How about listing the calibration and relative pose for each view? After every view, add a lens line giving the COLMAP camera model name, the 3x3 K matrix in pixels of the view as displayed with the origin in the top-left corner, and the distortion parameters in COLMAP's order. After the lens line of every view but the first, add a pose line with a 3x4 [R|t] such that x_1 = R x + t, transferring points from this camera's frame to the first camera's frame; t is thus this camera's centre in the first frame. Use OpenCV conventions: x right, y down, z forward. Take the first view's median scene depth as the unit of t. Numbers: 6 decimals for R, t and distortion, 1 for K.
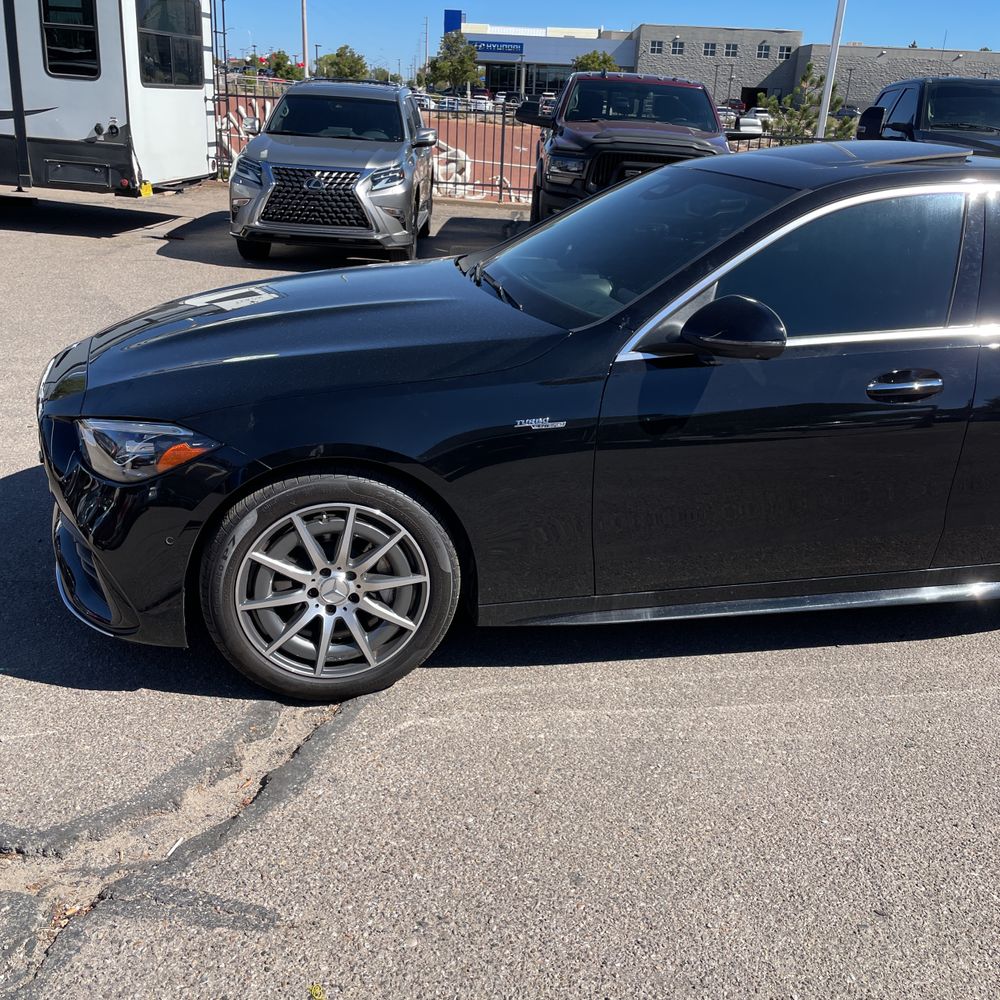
lens RADIAL K [[1026.8, 0, 486.6], [0, 1026.8, 504.7], [0, 0, 1]] dist [0.022851, 0.000000]
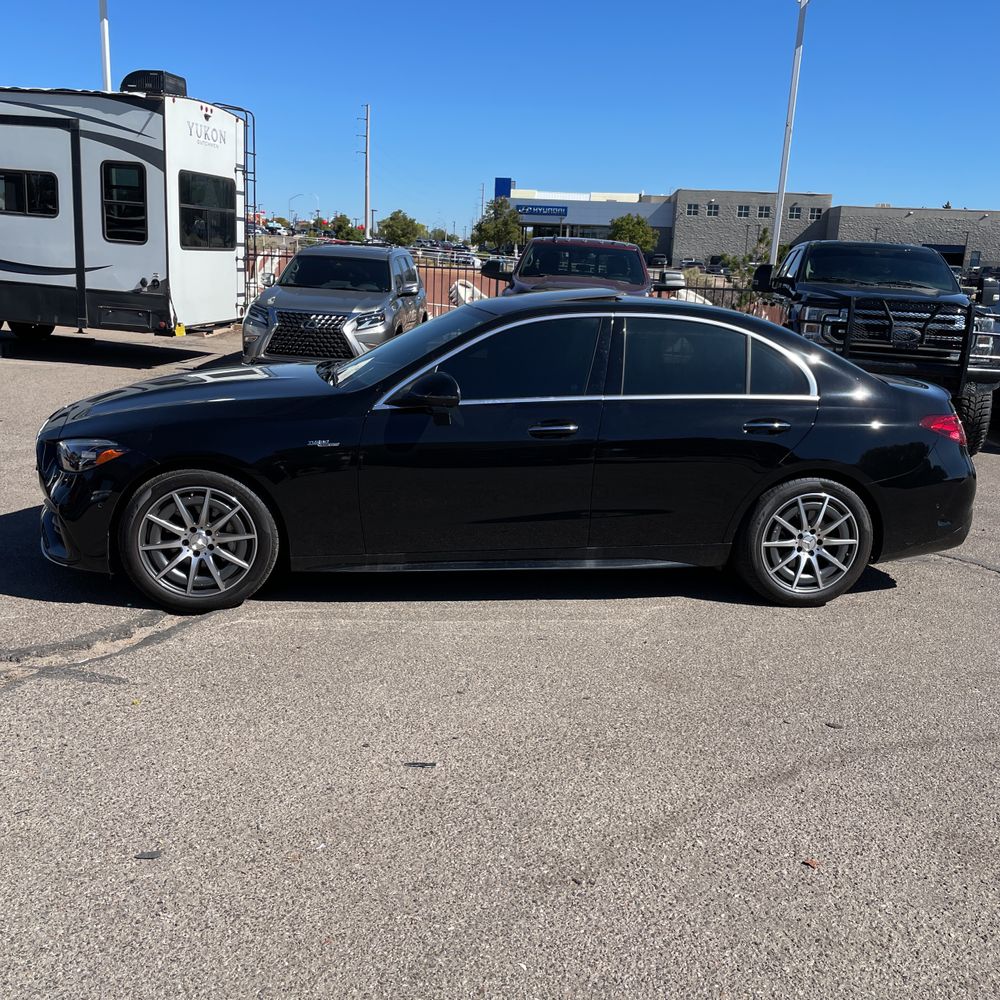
lens RADIAL K [[1026.8, 0, 501.2], [0, 1026.8, 500.5], [0, 0, 1]] dist [0.022851, 0.000000]
pose [[0.999198, 0.007466, -0.039346, 0.110595], [-0.012942, 0.989954, -0.140796, 0.066465], [0.037900, 0.141192, 0.989257, -0.176568]]
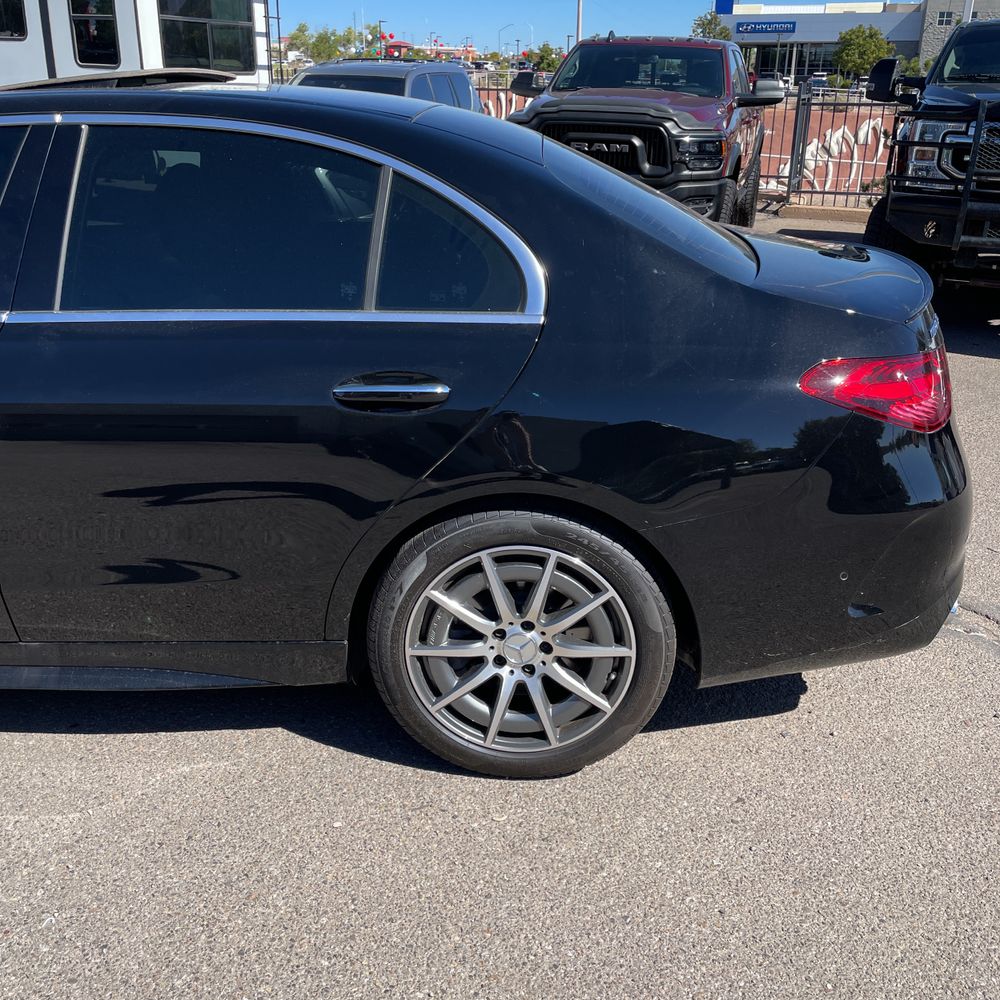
lens RADIAL K [[1026.8, 0, 508.4], [0, 1026.8, 505.1], [0, 0, 1]] dist [0.022851, 0.000000]
pose [[0.970042, 0.058033, -0.235902, 0.290010], [-0.056120, 0.998314, 0.014823, -0.020402], [0.236365, -0.001140, 0.971664, 0.112592]]
